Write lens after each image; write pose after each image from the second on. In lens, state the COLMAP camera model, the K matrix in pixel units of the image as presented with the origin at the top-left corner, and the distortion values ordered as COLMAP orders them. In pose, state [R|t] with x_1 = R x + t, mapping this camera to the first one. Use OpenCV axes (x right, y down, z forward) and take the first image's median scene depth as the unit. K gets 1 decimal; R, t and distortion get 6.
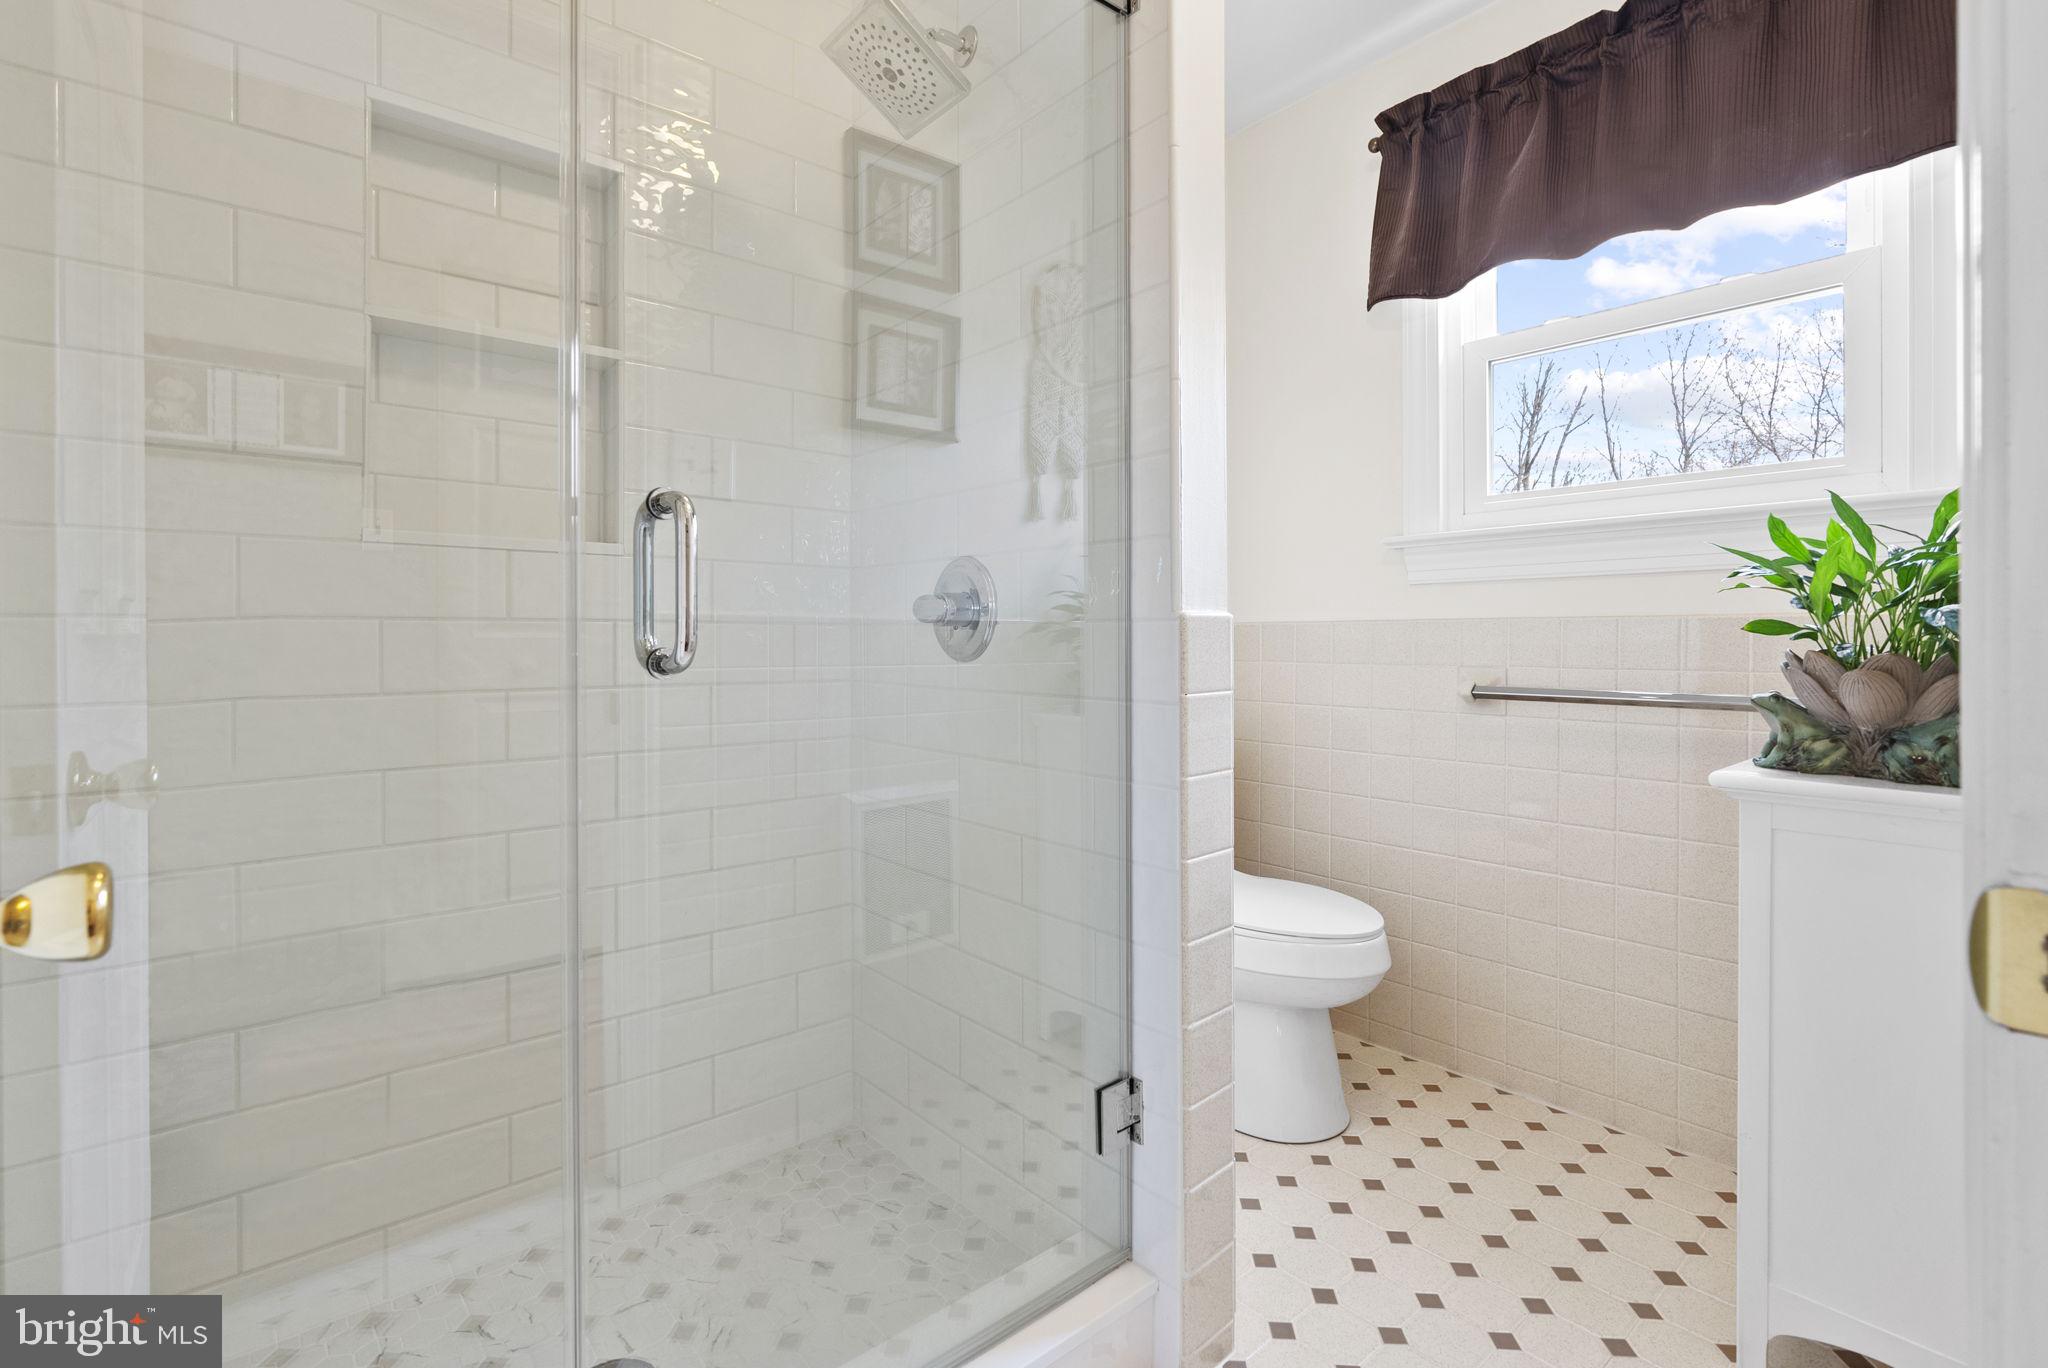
lens RADIAL K [[951.4, 0, 1023.1], [0, 951.4, 658.1], [0, 0, 1]] dist [-0.003962, 0.000925]
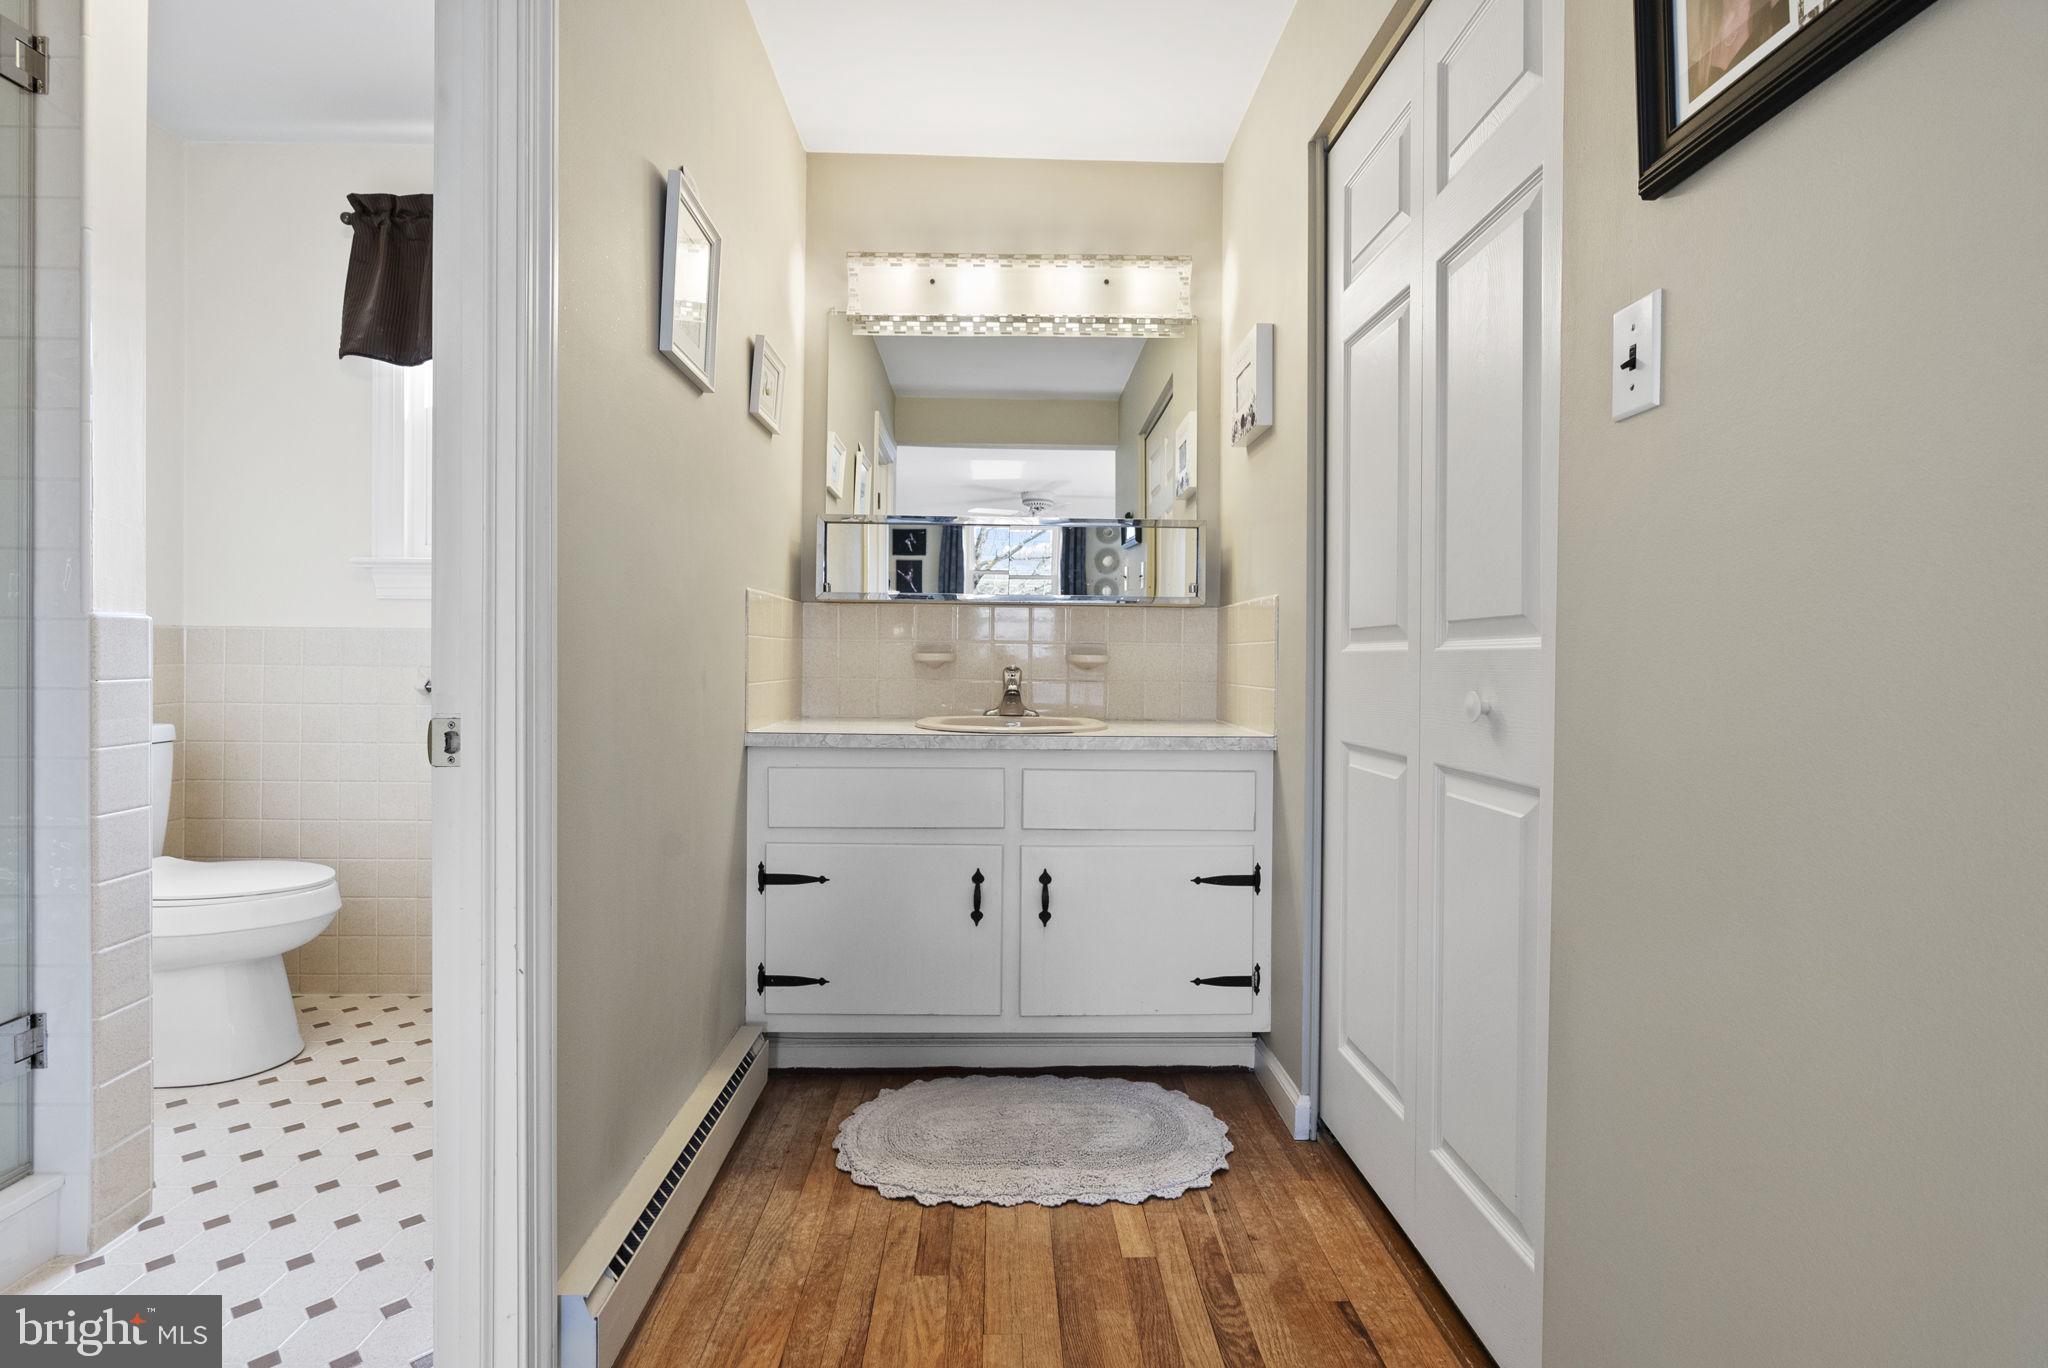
lens RADIAL K [[951.4, 0, 1023.1], [0, 951.4, 658.1], [0, 0, 1]] dist [-0.003962, 0.000925]
pose [[0.619721, 0.004291, 0.784810, -0.040279], [0.008371, 0.999892, -0.012077, 0.028313], [-0.784777, 0.014054, 0.619619, -0.578189]]
